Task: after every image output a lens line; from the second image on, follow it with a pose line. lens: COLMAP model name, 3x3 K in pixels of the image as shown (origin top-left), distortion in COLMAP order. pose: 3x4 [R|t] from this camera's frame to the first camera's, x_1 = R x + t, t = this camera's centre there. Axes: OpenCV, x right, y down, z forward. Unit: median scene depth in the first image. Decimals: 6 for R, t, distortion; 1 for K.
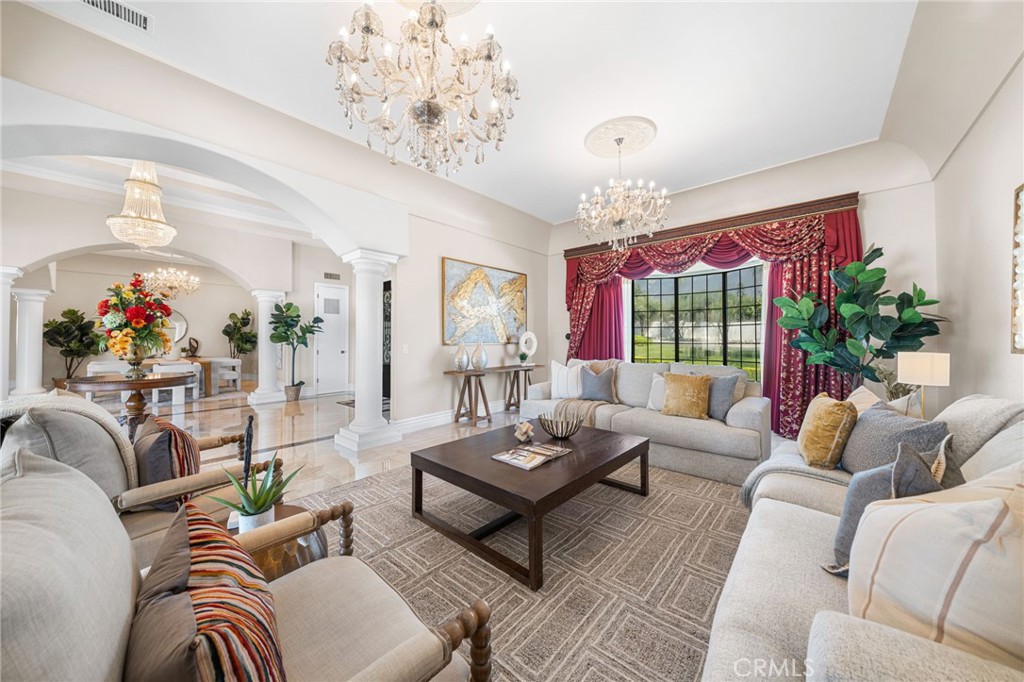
lens RADIAL K [[350.6, 0, 511.8], [0, 350.6, 339.0], [0, 0, 1]] dist [-0.003096, -0.000100]
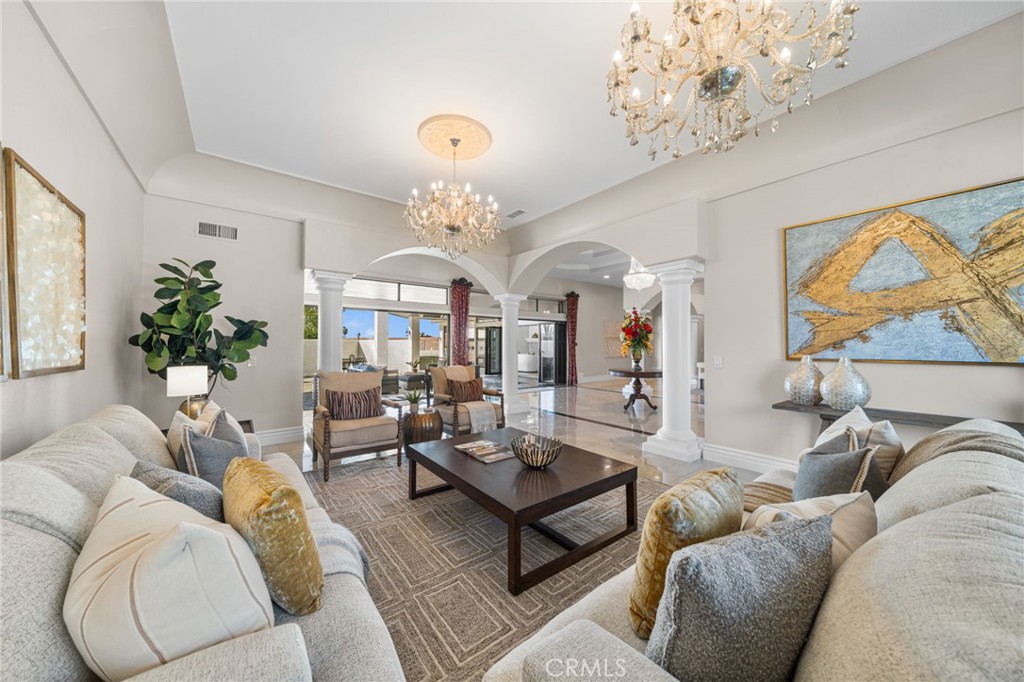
lens RADIAL K [[350.6, 0, 516.5], [0, 350.6, 342.8], [0, 0, 1]] dist [-0.003096, -0.000100]
pose [[-0.189302, -0.007363, -0.981891, 1.132521], [0.013681, 0.999855, -0.010135, -0.034489], [0.981824, -0.015352, -0.189174, 1.233163]]
